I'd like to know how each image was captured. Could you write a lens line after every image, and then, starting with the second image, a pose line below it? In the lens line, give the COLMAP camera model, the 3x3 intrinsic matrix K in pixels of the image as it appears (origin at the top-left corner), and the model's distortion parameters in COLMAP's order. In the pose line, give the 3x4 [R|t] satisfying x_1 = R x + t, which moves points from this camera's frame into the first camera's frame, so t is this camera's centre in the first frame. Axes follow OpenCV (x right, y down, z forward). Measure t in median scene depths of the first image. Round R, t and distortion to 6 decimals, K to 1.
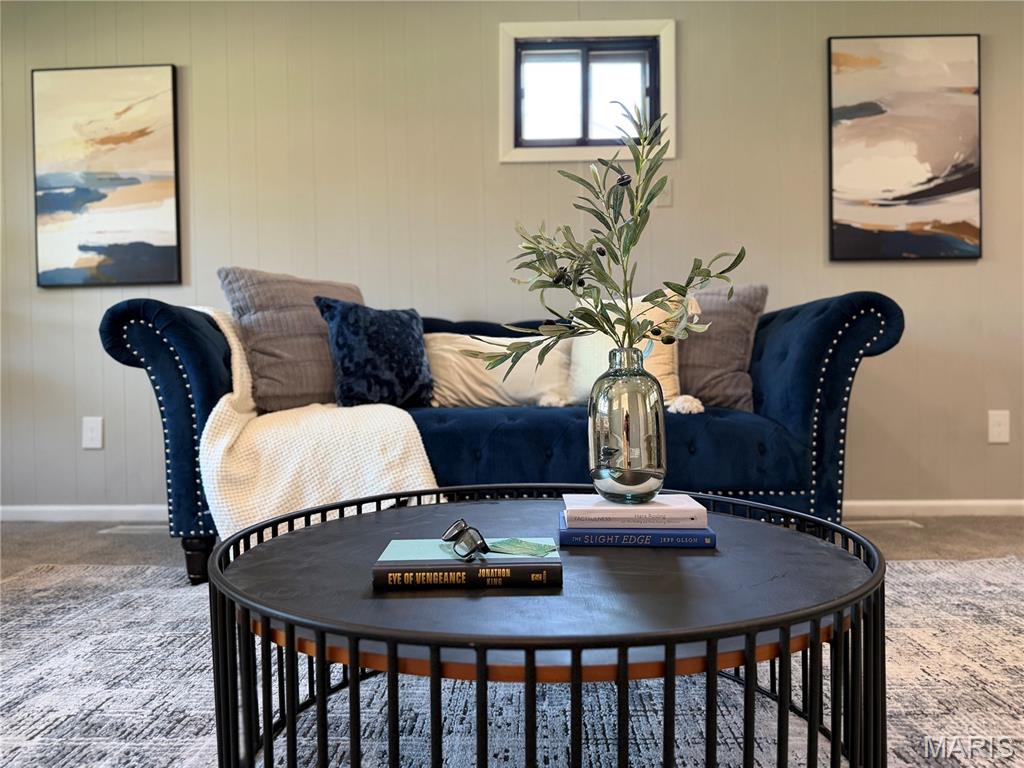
lens RADIAL K [[722.2, 0, 516.3], [0, 722.2, 384.8], [0, 0, 1]] dist [0.051045, -0.059387]
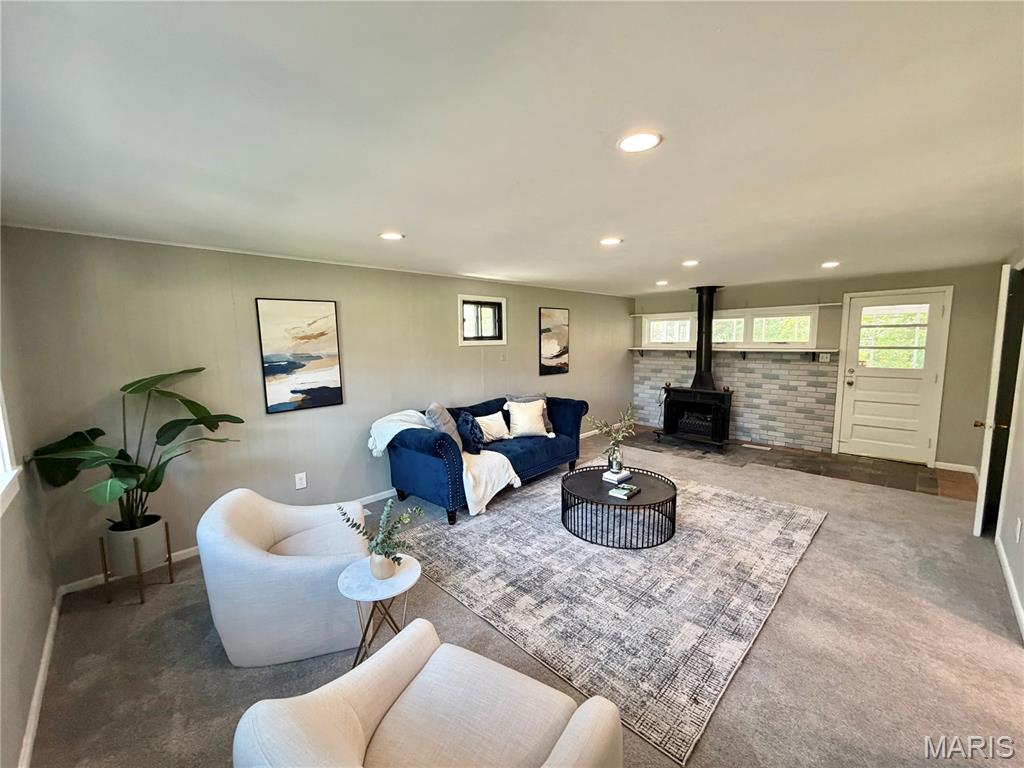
lens RADIAL K [[409.0, 0, 510.8], [0, 409.0, 384.3], [0, 0, 1]] dist [-0.000128, 0.000147]
pose [[0.698891, -0.079410, 0.710806, -0.991795], [0.010884, 0.994883, 0.100446, -0.320361], [-0.715146, -0.062464, 0.696179, -0.200140]]
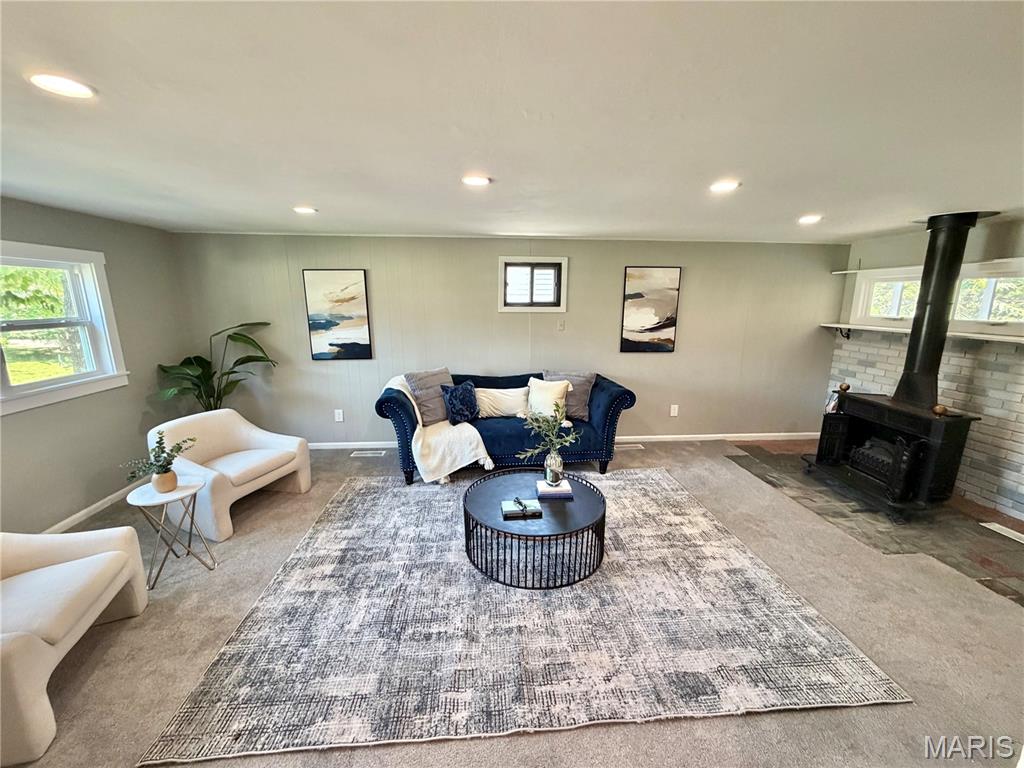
lens RADIAL K [[409.0, 0, 510.8], [0, 409.0, 384.3], [0, 0, 1]] dist [-0.000128, 0.000147]
pose [[0.994588, -0.005325, 0.103760, -0.131794], [-0.015344, 0.980208, 0.197375, -0.347572], [-0.102758, -0.197899, 0.974821, -0.459904]]
